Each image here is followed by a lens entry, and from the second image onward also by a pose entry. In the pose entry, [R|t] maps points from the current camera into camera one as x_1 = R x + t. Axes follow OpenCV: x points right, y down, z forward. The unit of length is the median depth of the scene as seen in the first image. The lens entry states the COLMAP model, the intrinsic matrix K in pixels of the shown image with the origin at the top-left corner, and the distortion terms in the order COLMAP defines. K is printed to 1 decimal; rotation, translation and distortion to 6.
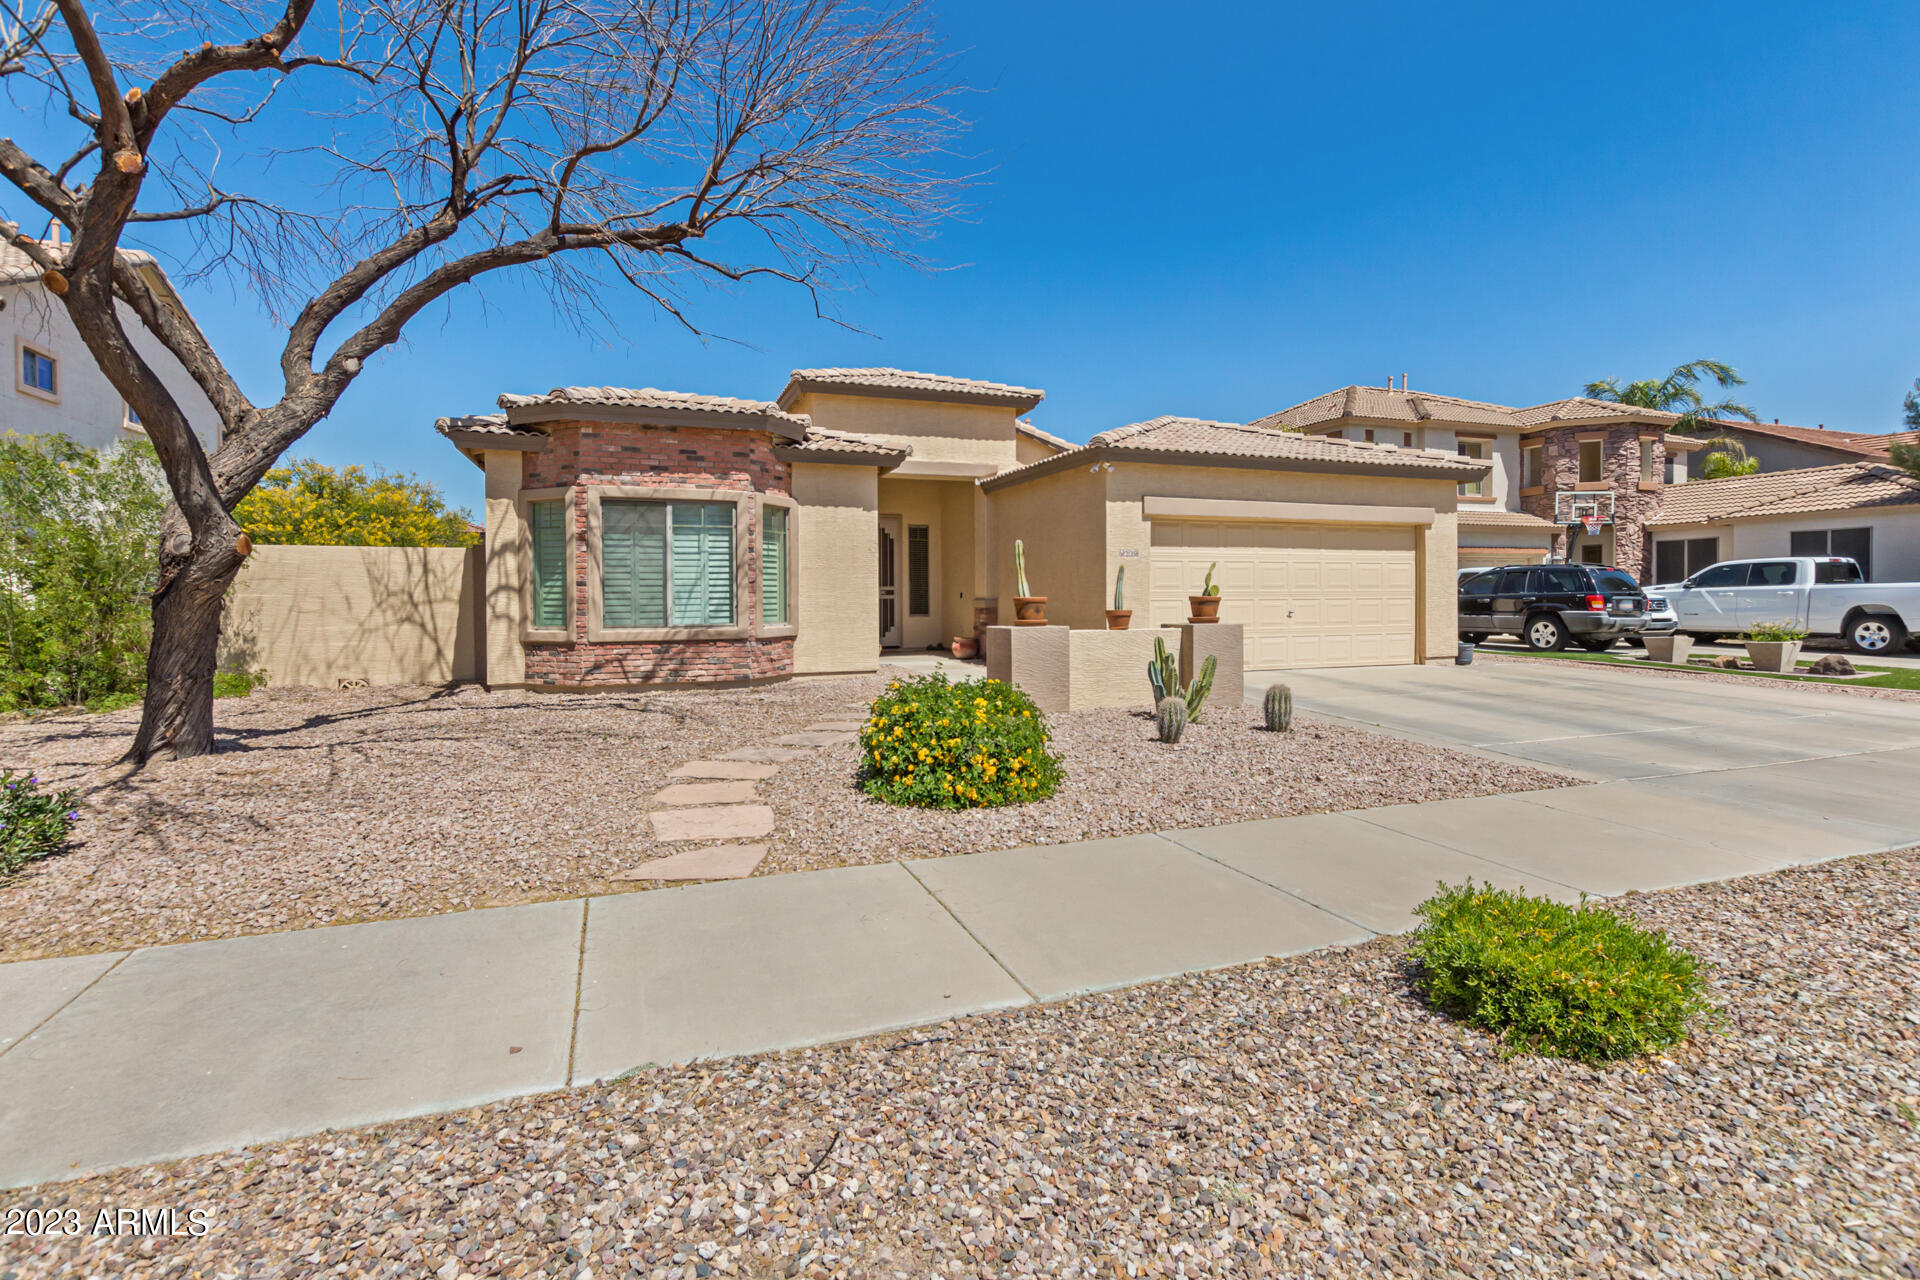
lens RADIAL K [[879.9, 0, 960.1], [0, 879.9, 600.1], [0, 0, 1]] dist [0.003153, -0.000686]
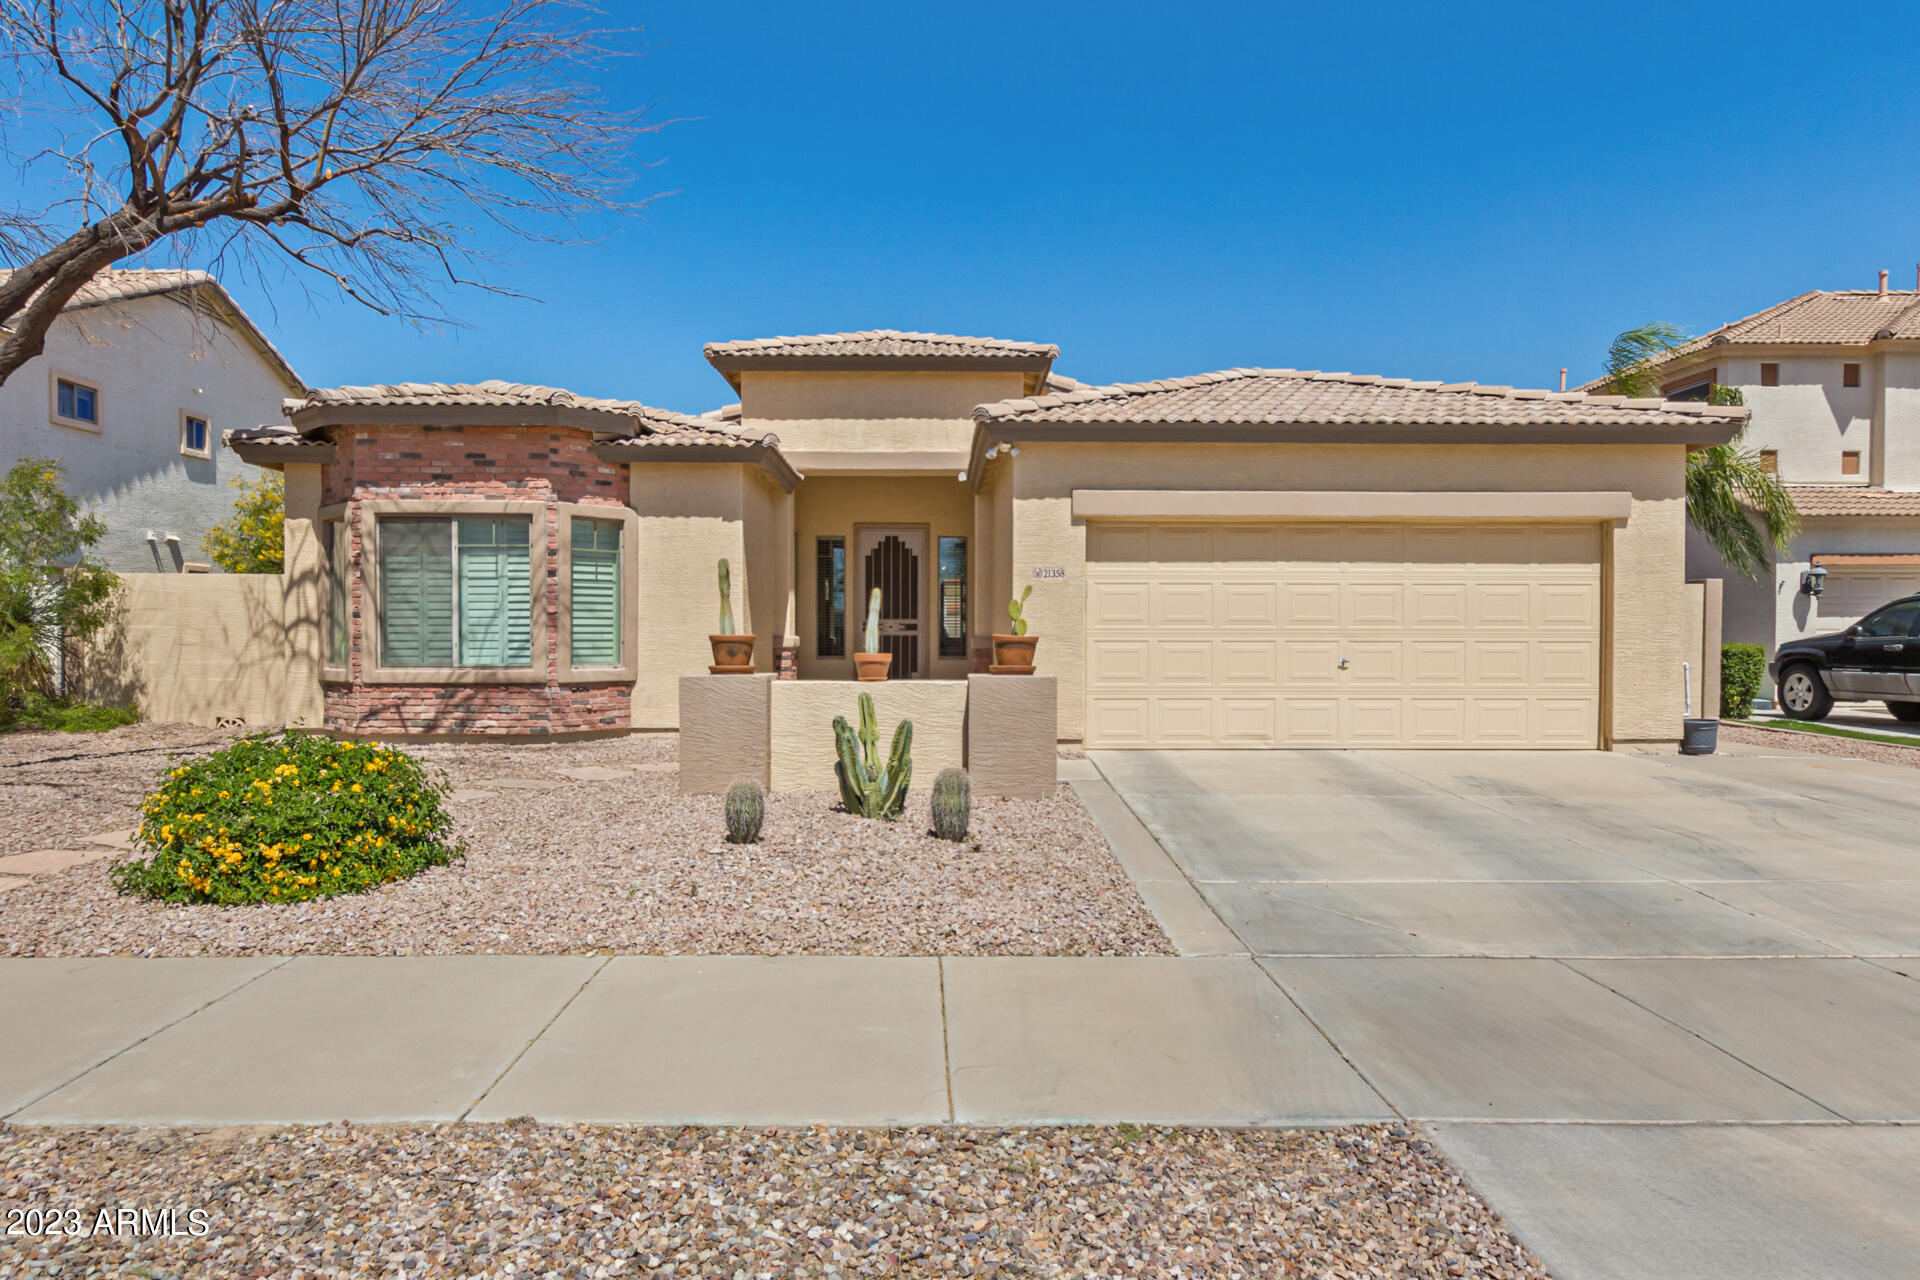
lens RADIAL K [[1163.0, 0, 956.1], [0, 1163.0, 644.7], [0, 0, 1]] dist [0.000421, 0.001481]
pose [[0.941045, 0.010529, -0.338119, 0.471032], [-0.008248, 0.999933, 0.008183, -0.003581], [0.338182, -0.004911, 0.941068, 0.120194]]
